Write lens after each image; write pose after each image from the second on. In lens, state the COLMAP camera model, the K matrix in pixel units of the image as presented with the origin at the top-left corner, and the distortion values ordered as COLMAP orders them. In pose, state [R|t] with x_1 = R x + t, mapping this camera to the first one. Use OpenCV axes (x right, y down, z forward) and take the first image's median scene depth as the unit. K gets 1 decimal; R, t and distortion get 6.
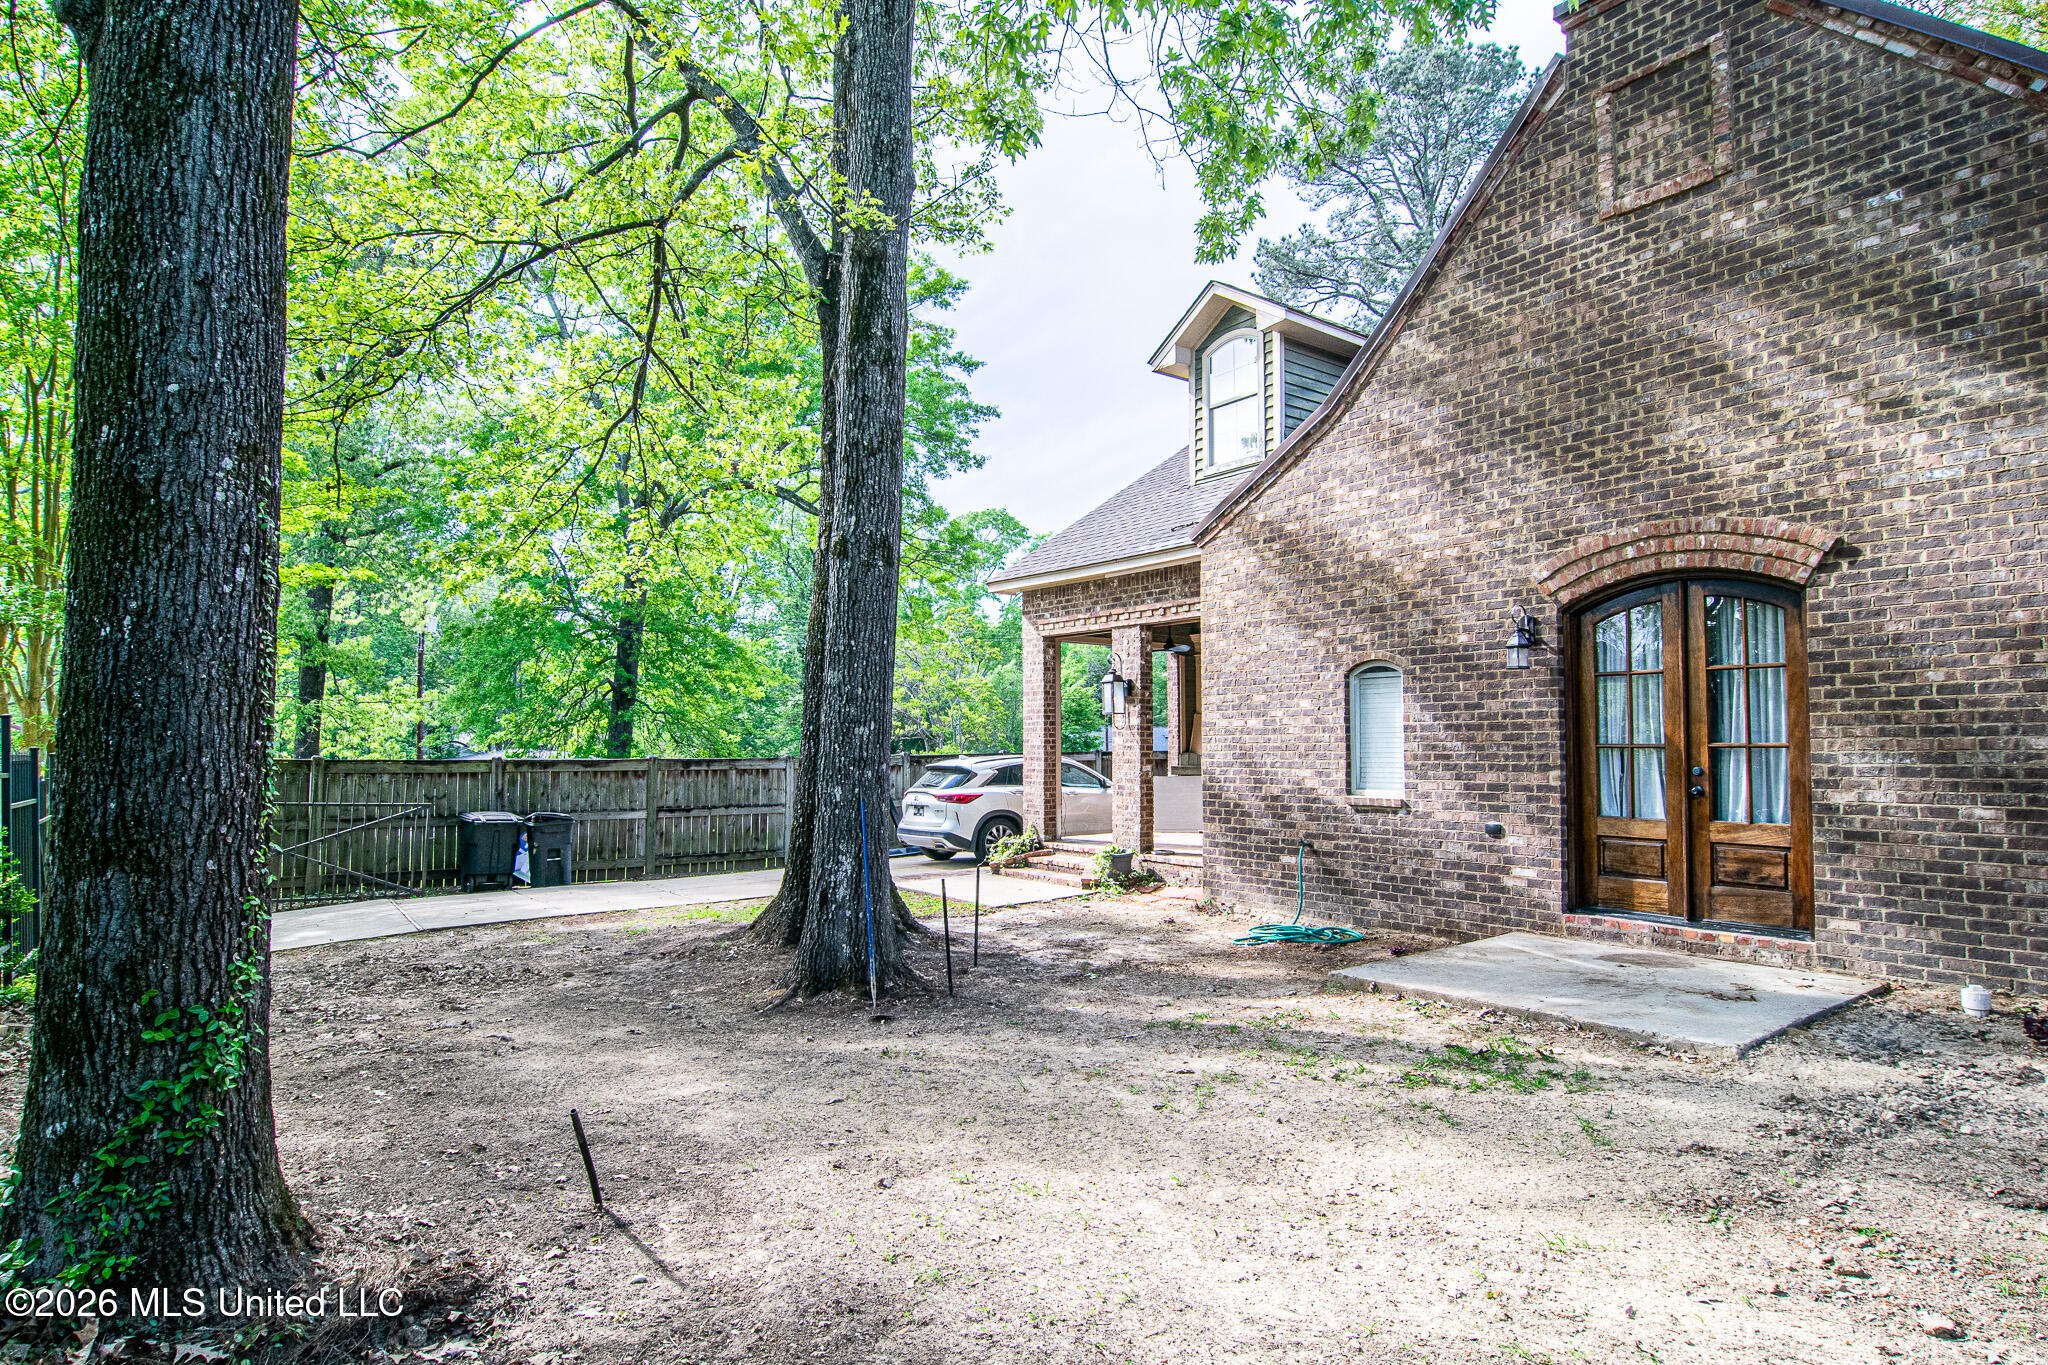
lens RADIAL K [[1109.4, 0, 1018.1], [0, 1109.4, 689.7], [0, 0, 1]] dist [-0.003620, -0.012699]
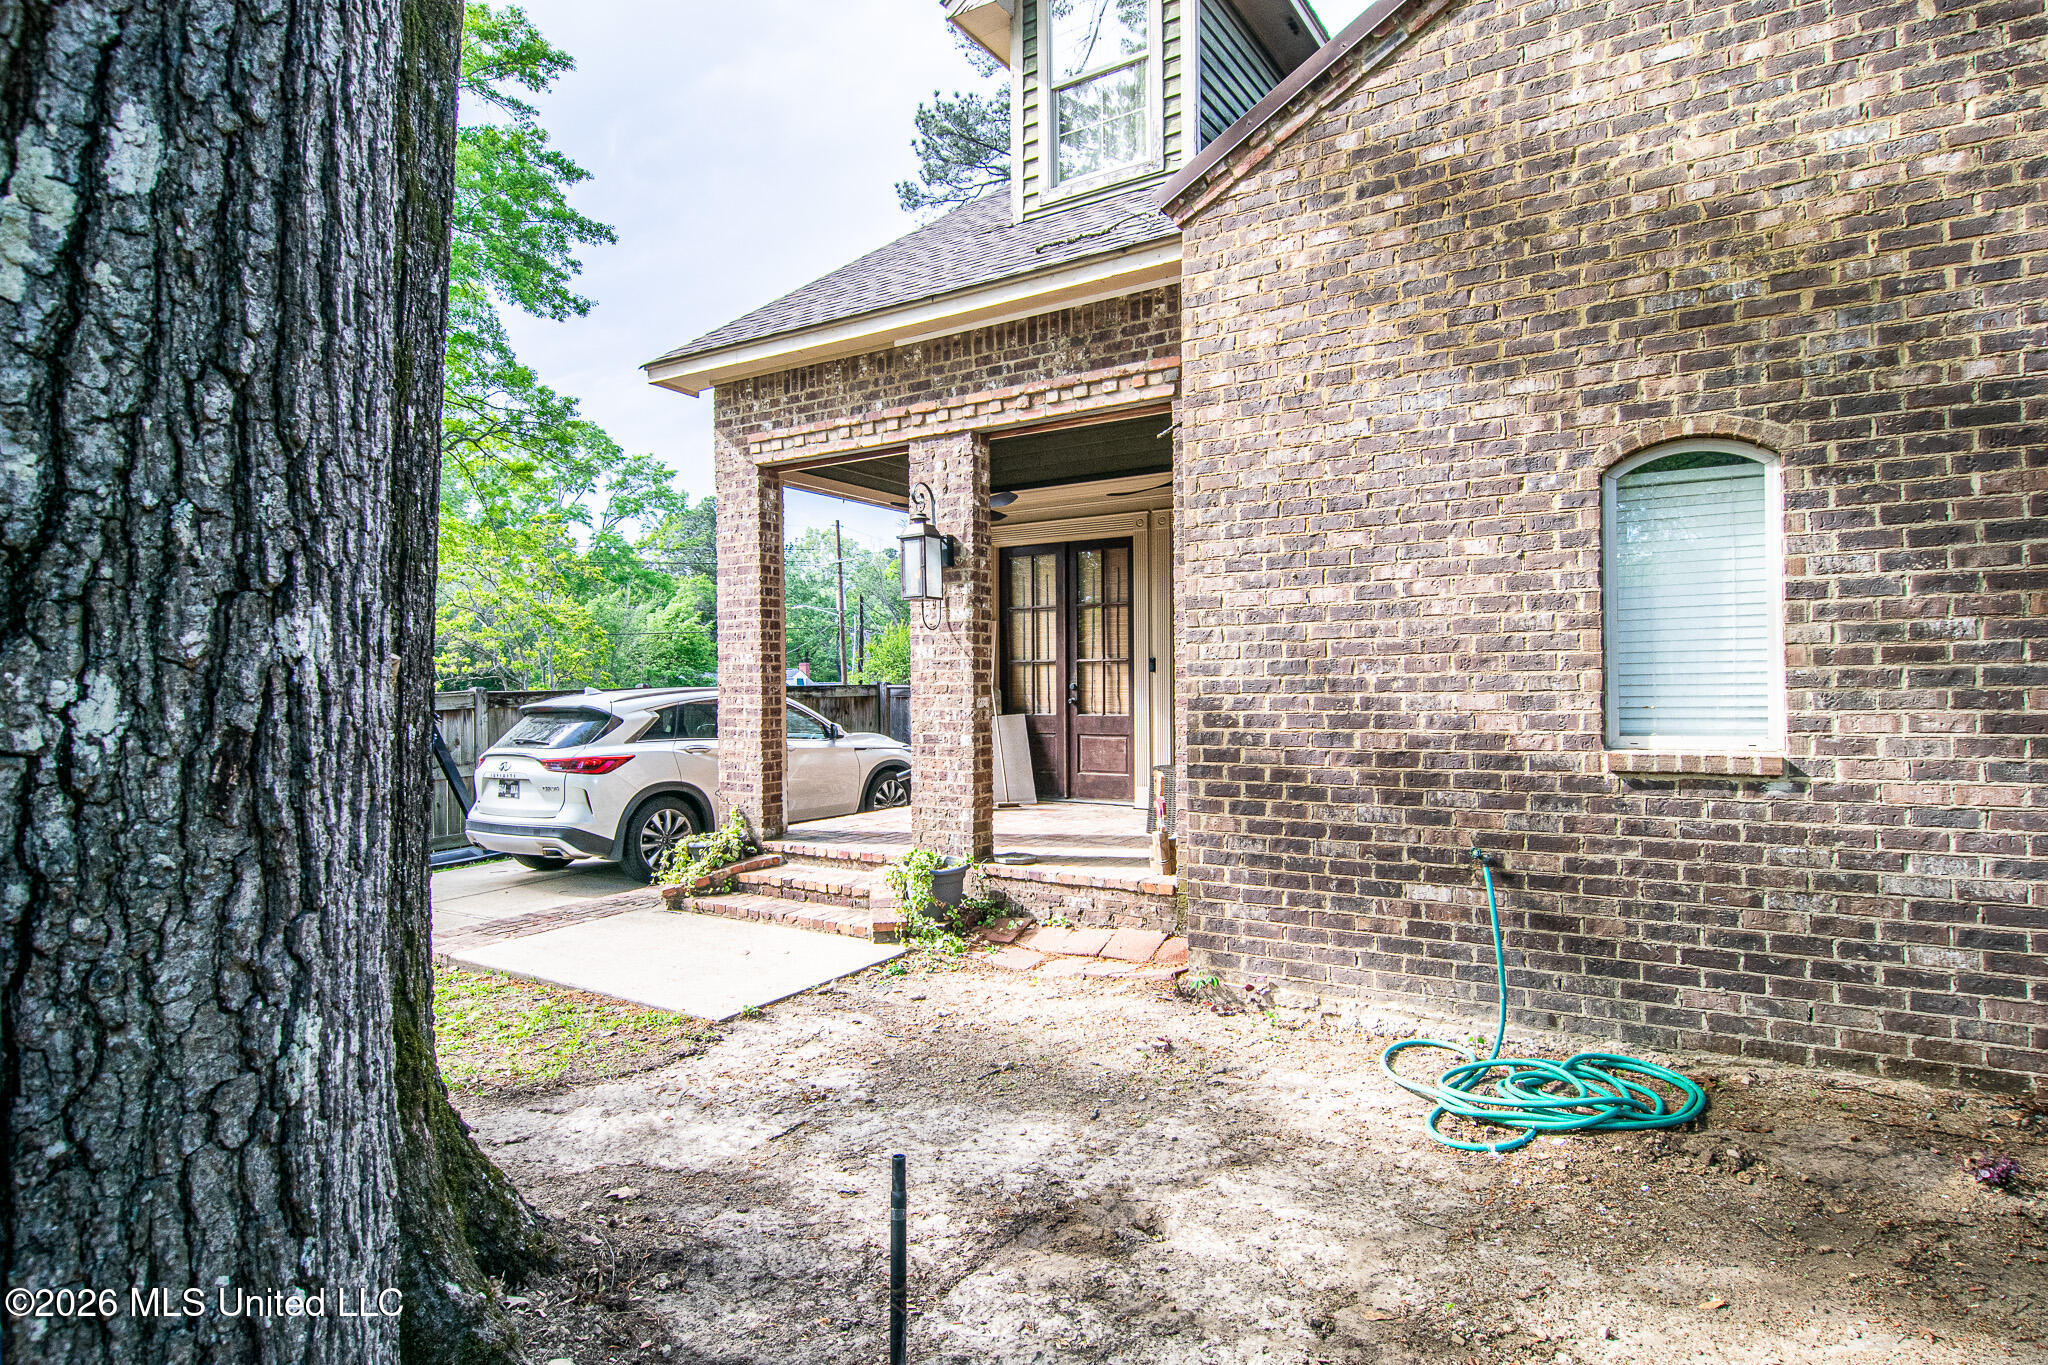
lens RADIAL K [[1095.1, 0, 1018.5], [0, 1095.1, 684.9], [0, 0, 1]] dist [-0.006376, -0.012151]
pose [[0.935596, -0.006803, 0.353007, -0.065220], [-0.009286, 0.998994, 0.043864, 0.047105], [-0.352950, -0.044317, 0.934592, 0.604389]]
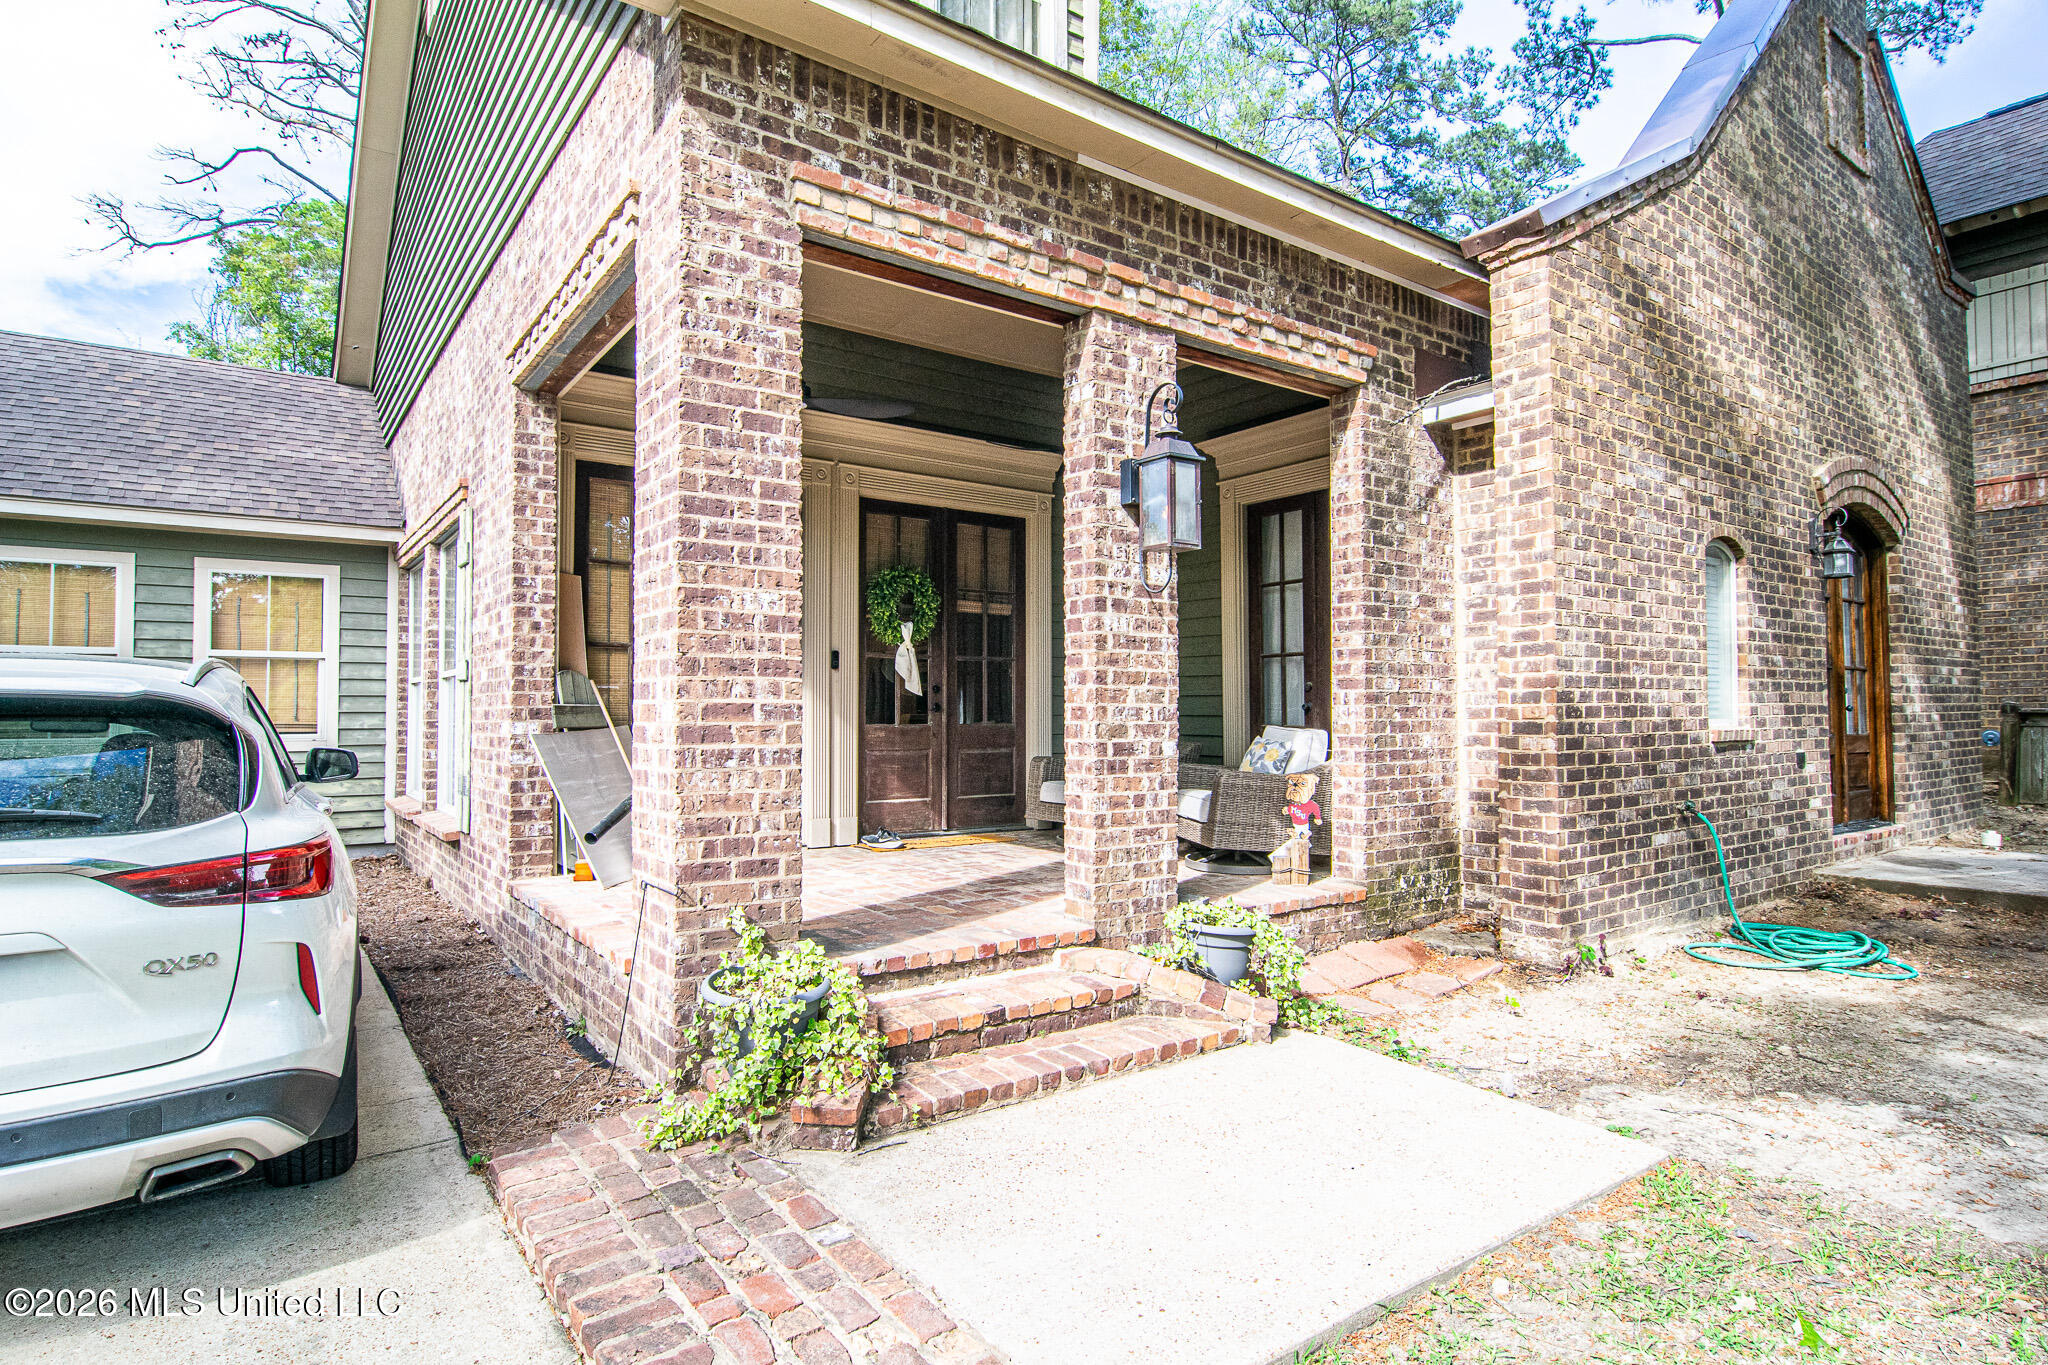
lens RADIAL K [[1095.1, 0, 1018.5], [0, 1095.1, 684.9], [0, 0, 1]] dist [-0.006376, -0.012151]
pose [[0.006473, 0.024514, 0.999679, -0.333426], [-0.050149, 0.998450, -0.024159, 0.094521], [-0.998721, -0.049977, 0.007692, 1.263225]]
